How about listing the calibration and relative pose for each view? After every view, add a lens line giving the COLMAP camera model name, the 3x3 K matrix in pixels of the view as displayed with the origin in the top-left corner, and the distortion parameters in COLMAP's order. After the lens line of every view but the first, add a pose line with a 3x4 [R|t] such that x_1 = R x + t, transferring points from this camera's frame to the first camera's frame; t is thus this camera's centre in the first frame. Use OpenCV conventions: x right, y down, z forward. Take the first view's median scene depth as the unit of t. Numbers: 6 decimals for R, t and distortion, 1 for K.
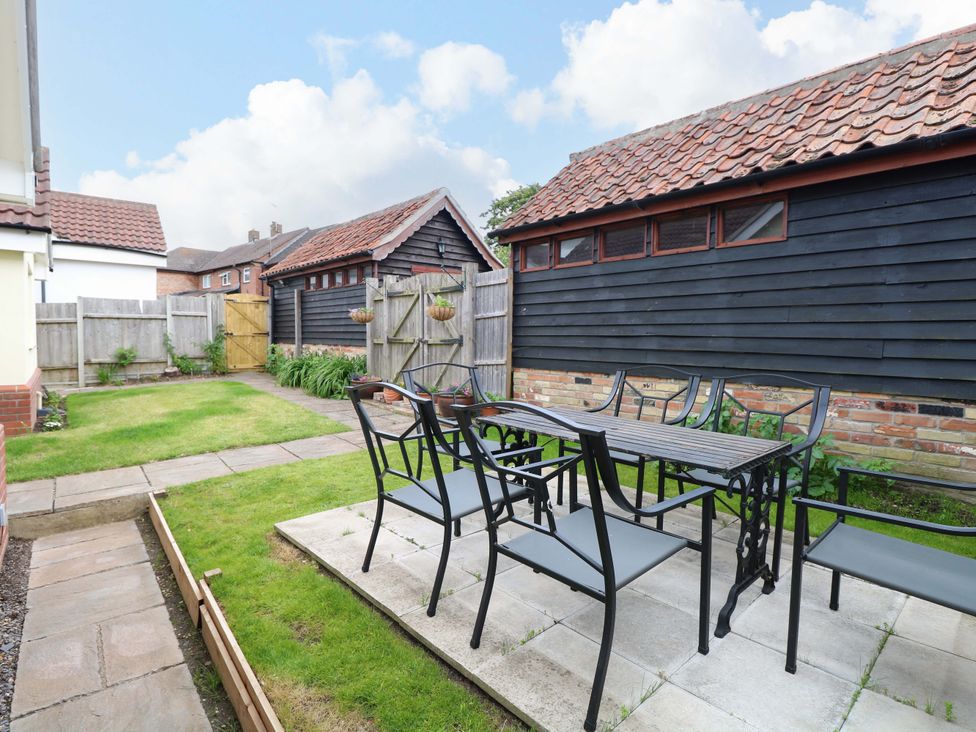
lens RADIAL K [[504.5, 0, 484.4], [0, 504.5, 366.0], [0, 0, 1]] dist [0.003116, -0.003738]
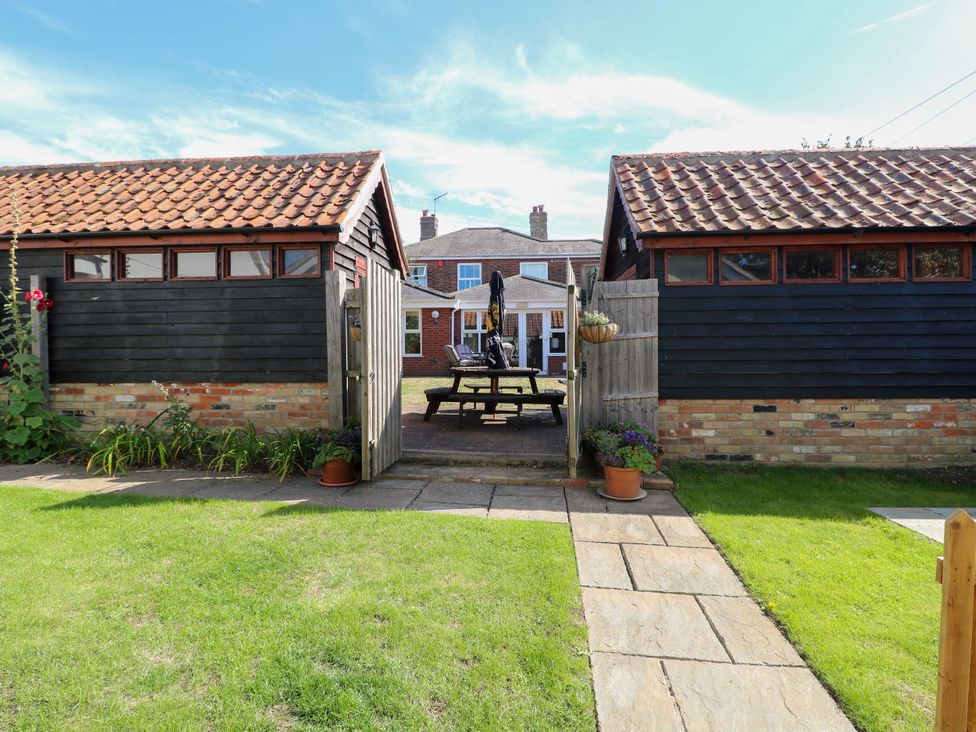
lens RADIAL K [[504.5, 0, 487.1], [0, 504.5, 367.9], [0, 0, 1]] dist [0.003116, -0.003738]
pose [[0.715113, -0.011838, 0.698909, -0.419644], [0.052159, 0.997973, -0.036465, -0.019640], [-0.697060, 0.062531, 0.714281, 0.355167]]
